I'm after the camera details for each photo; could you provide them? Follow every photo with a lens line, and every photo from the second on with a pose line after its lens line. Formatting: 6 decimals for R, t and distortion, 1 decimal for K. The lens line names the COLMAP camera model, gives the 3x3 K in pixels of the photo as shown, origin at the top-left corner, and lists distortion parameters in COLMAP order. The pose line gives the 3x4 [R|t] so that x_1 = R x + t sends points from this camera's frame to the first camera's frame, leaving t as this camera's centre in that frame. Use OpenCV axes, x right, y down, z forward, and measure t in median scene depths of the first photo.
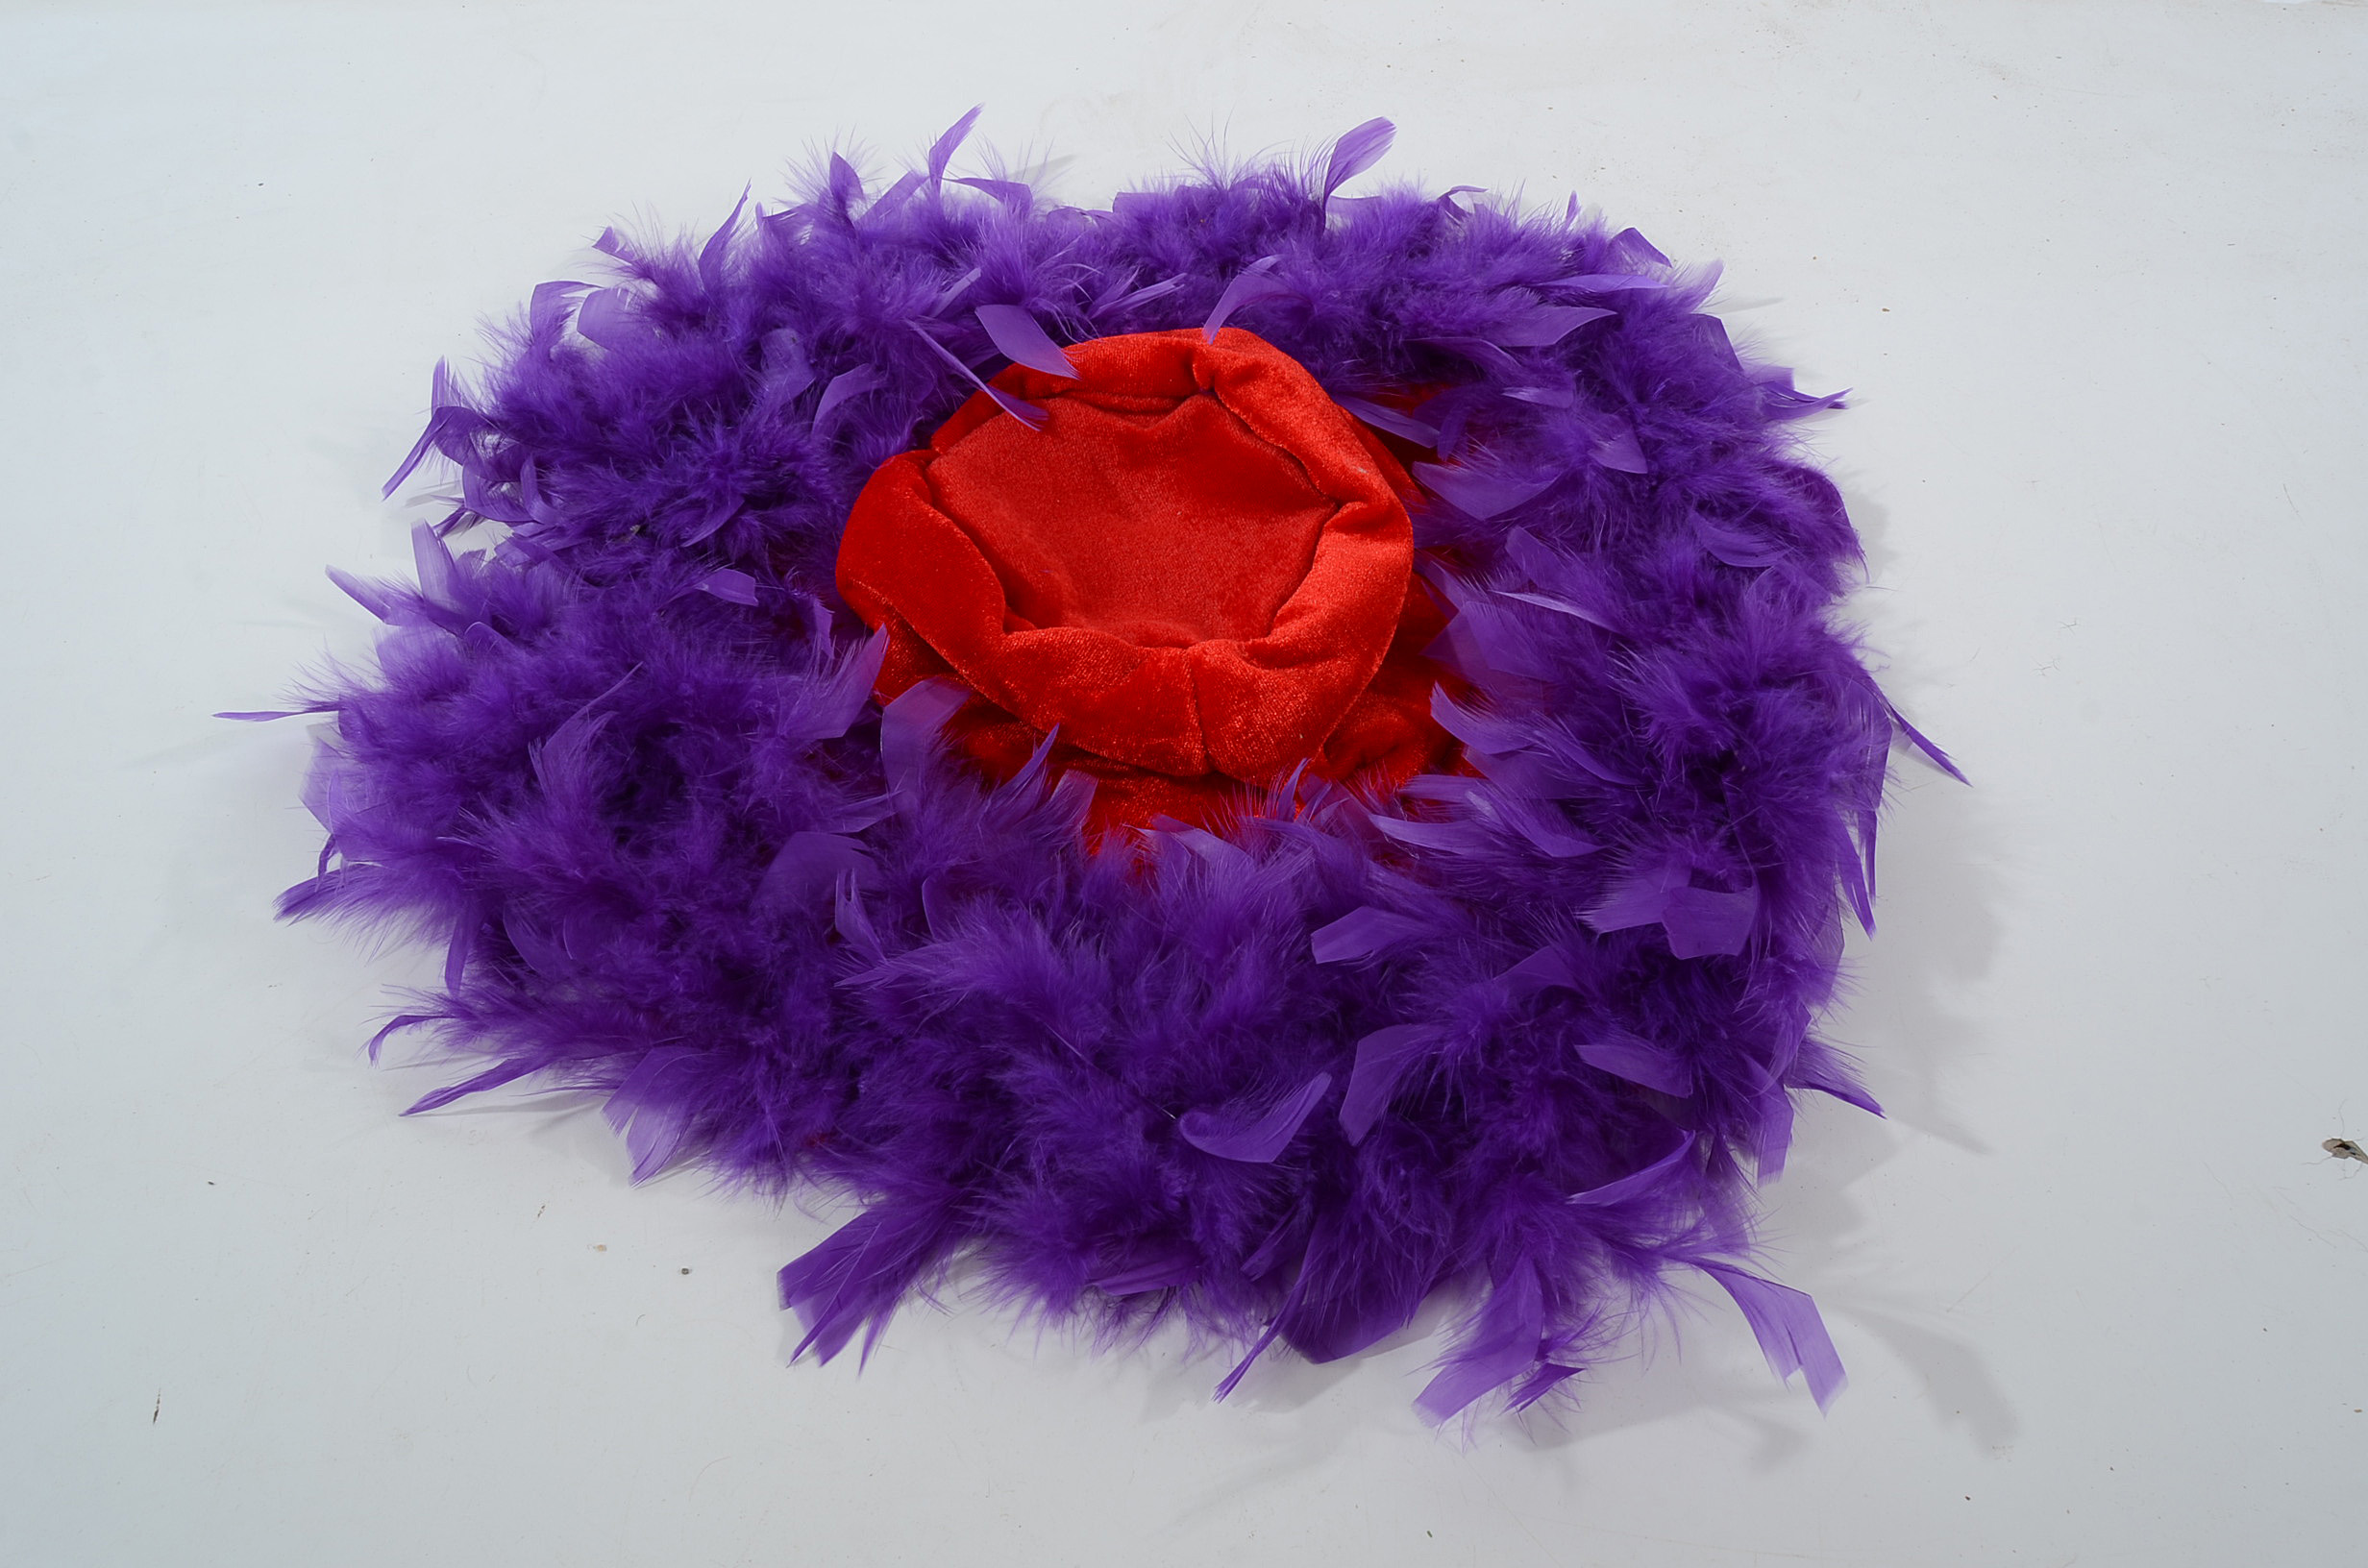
lens RADIAL K [[1866.3, 0, 1176.9], [0, 1866.3, 784.2], [0, 0, 1]] dist [-0.126841, 0.002385]
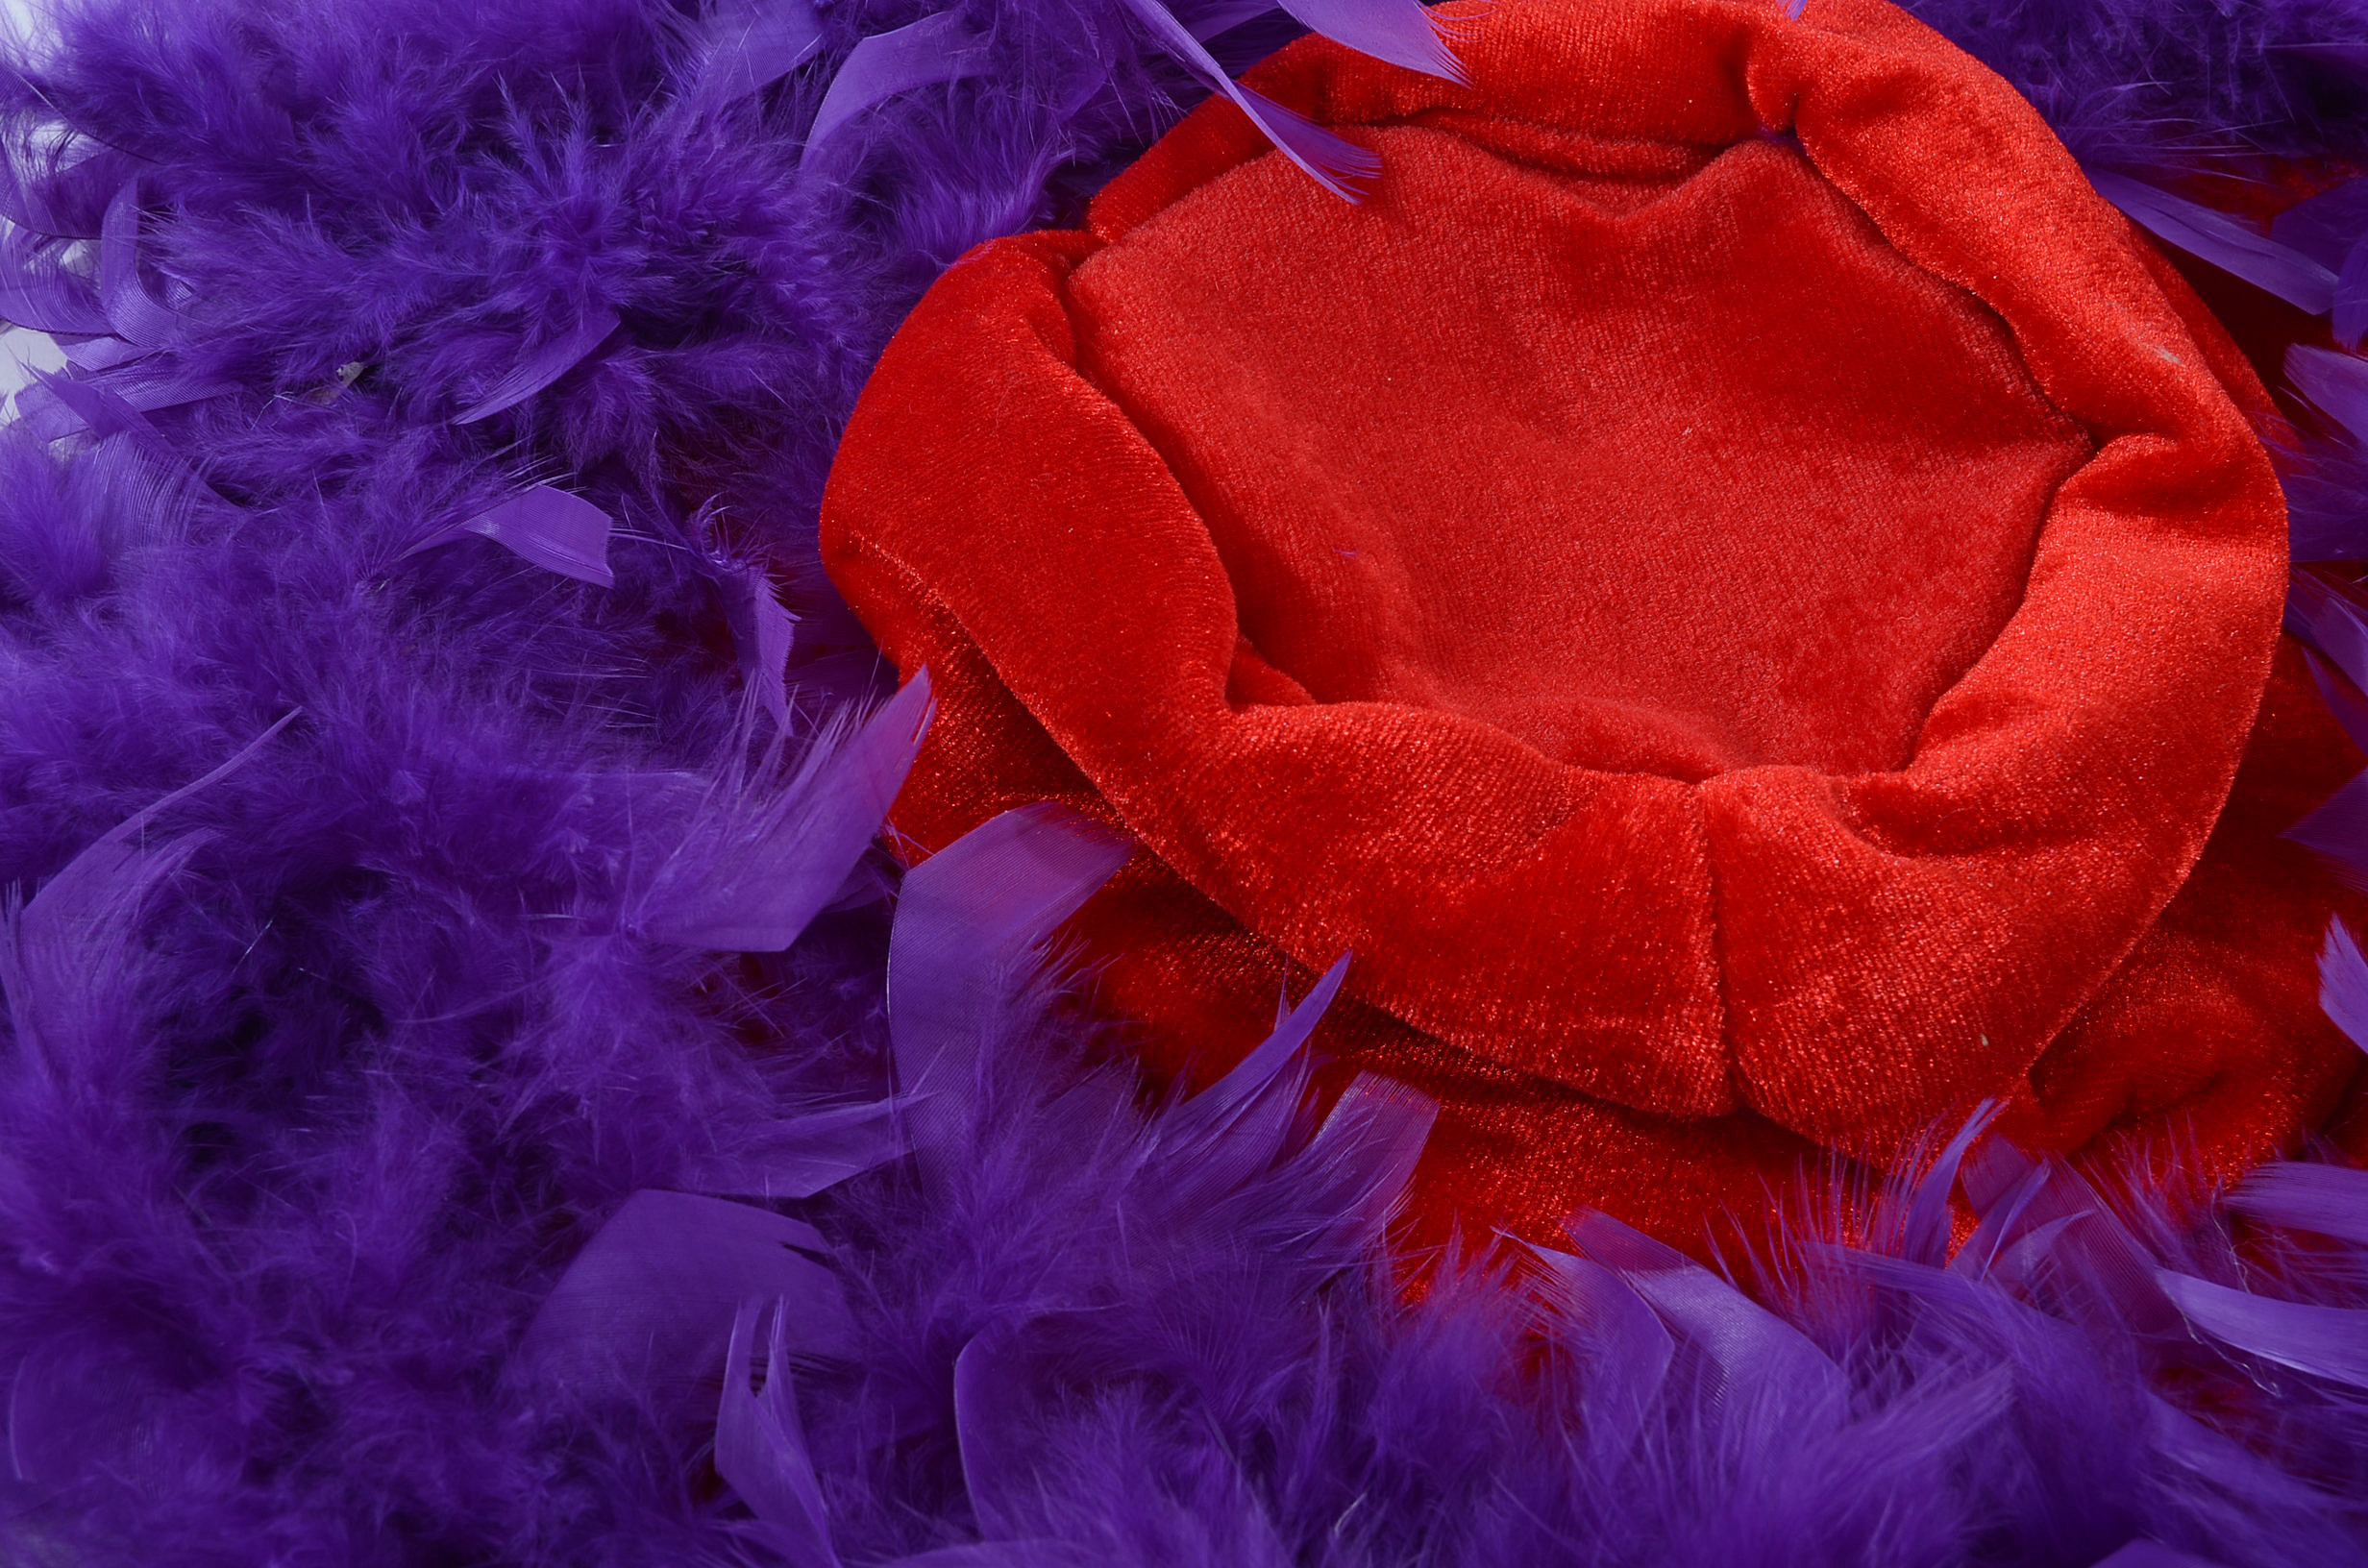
lens RADIAL K [[3628.5, 0, 1186.0], [0, 3628.5, 780.1], [0, 0, 1]] dist [-0.097873, 0.000000]
pose [[0.991639, 0.079135, -0.101930, -0.022833], [-0.083626, 0.995672, -0.040557, -0.033928], [0.098279, 0.048742, 0.993964, 0.245380]]
